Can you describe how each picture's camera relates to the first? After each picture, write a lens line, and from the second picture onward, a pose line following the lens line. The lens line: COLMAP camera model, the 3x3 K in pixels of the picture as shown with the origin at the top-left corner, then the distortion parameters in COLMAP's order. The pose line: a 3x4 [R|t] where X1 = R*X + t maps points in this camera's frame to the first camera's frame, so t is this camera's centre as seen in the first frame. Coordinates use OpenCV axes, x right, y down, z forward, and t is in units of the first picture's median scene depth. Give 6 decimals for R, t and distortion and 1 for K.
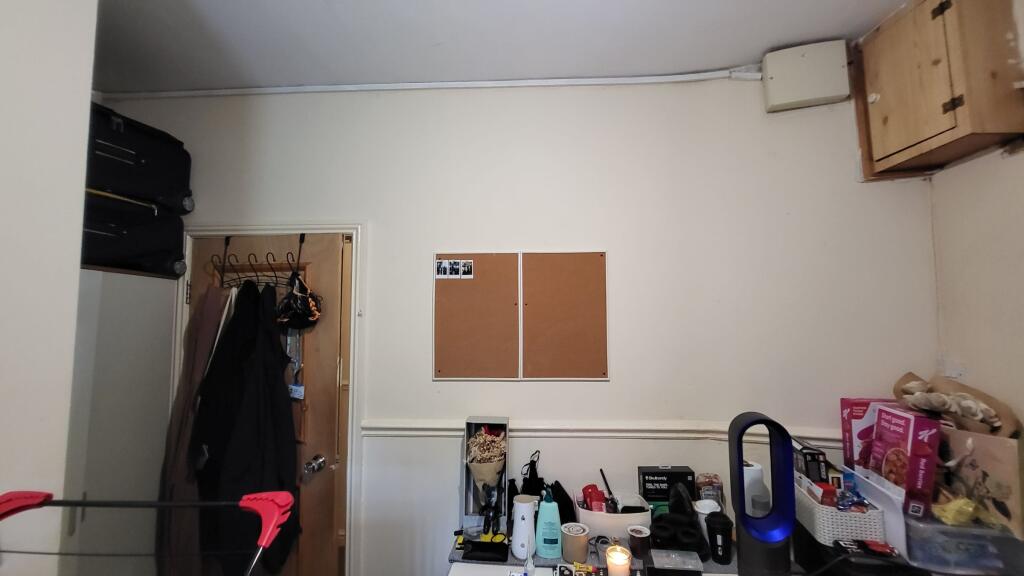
lens RADIAL K [[405.8, 0, 513.1], [0, 405.8, 290.0], [0, 0, 1]] dist [-0.001057, 0.000591]
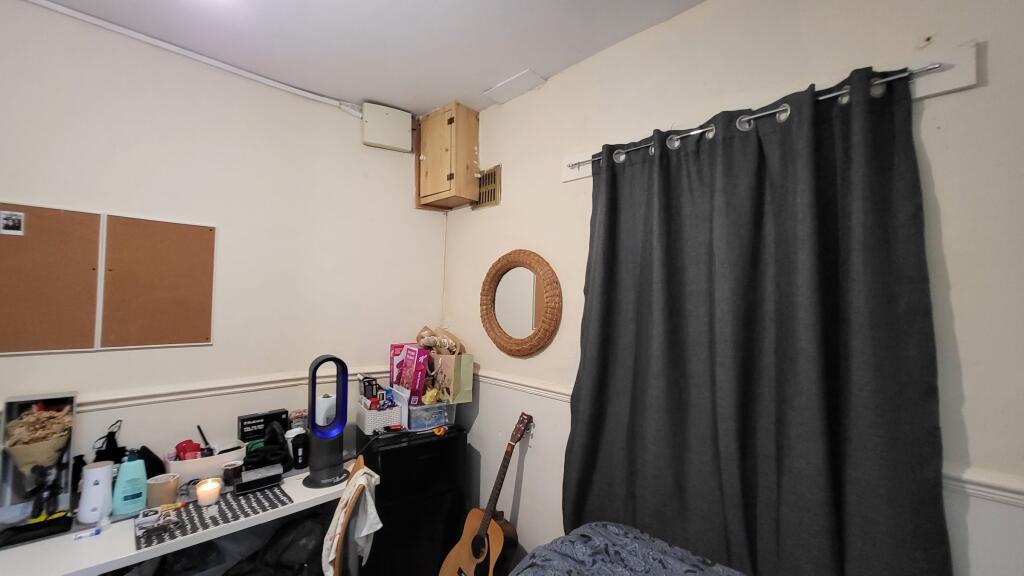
lens RADIAL K [[405.8, 0, 513.1], [0, 405.8, 290.0], [0, 0, 1]] dist [-0.001057, 0.000591]
pose [[0.669264, 0.036447, 0.742130, -0.044612], [-0.073693, 0.997128, 0.017487, -0.005474], [-0.739361, -0.066393, 0.670028, -0.377322]]
